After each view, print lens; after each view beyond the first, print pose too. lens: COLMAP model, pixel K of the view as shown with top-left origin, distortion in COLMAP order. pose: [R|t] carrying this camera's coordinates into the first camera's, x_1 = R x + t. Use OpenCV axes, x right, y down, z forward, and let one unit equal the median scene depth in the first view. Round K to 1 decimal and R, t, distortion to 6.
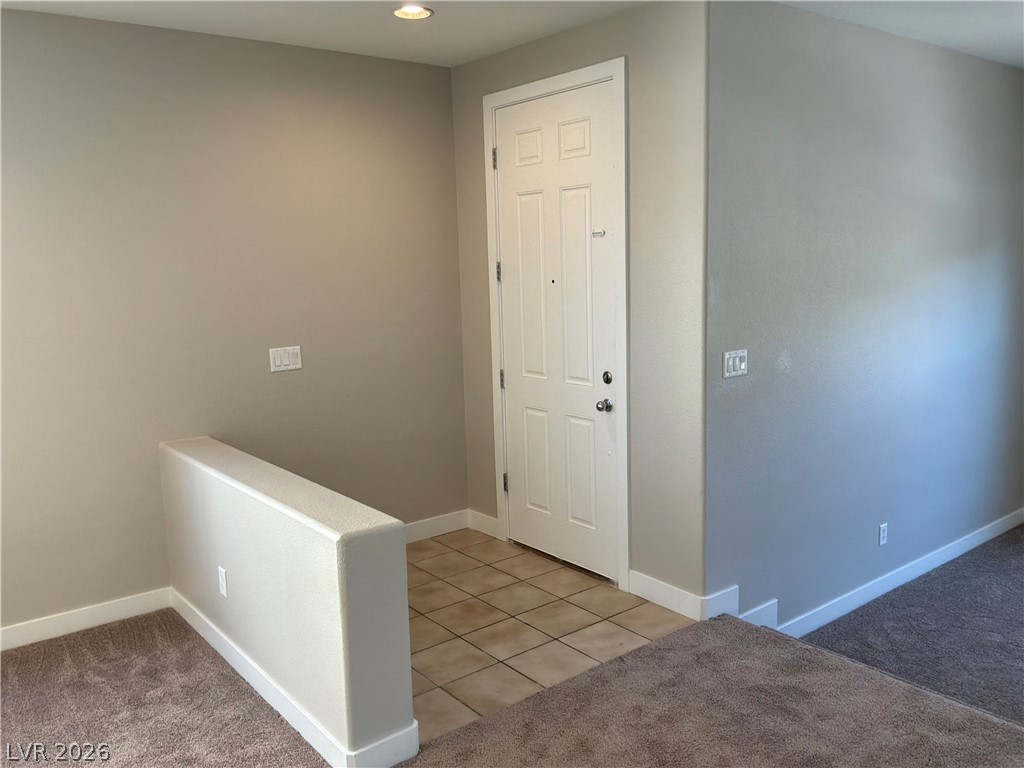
lens RADIAL K [[844.2, 0, 516.0], [0, 844.2, 381.6], [0, 0, 1]] dist [0.127056, -0.239507]
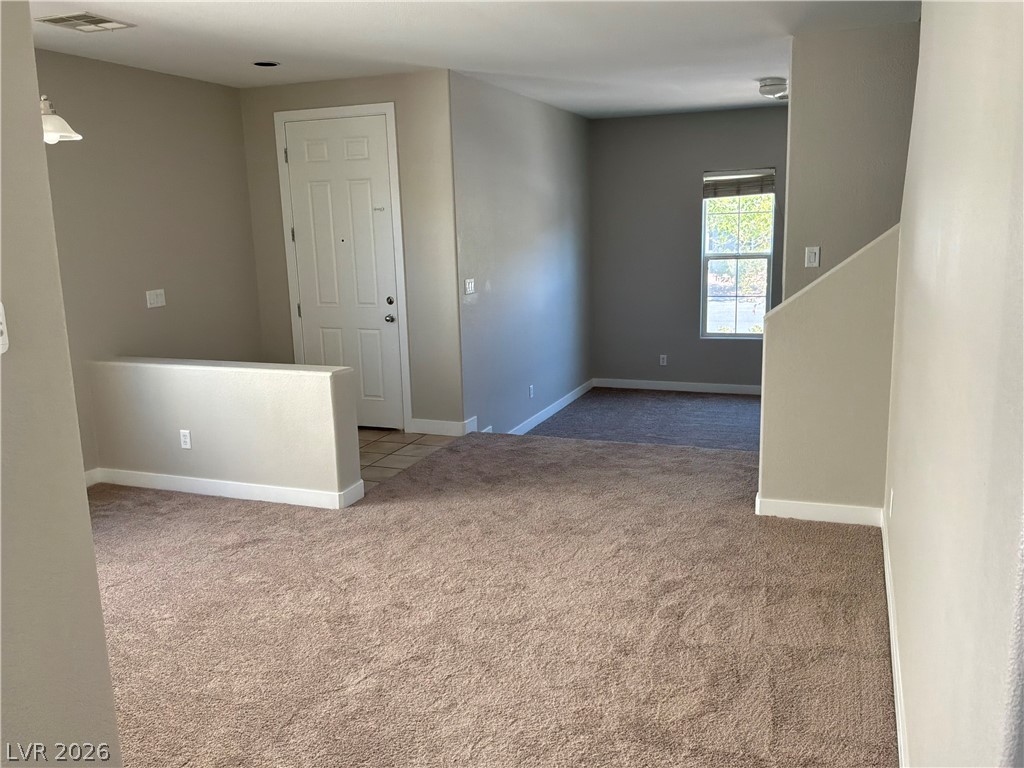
lens RADIAL K [[844.2, 0, 516.0], [0, 844.2, 381.6], [0, 0, 1]] dist [0.127056, -0.239507]
pose [[0.864367, -0.090021, 0.494738, -0.502191], [0.078858, 0.995939, 0.043444, 0.098718], [-0.496640, 0.001463, 0.867956, -0.515932]]
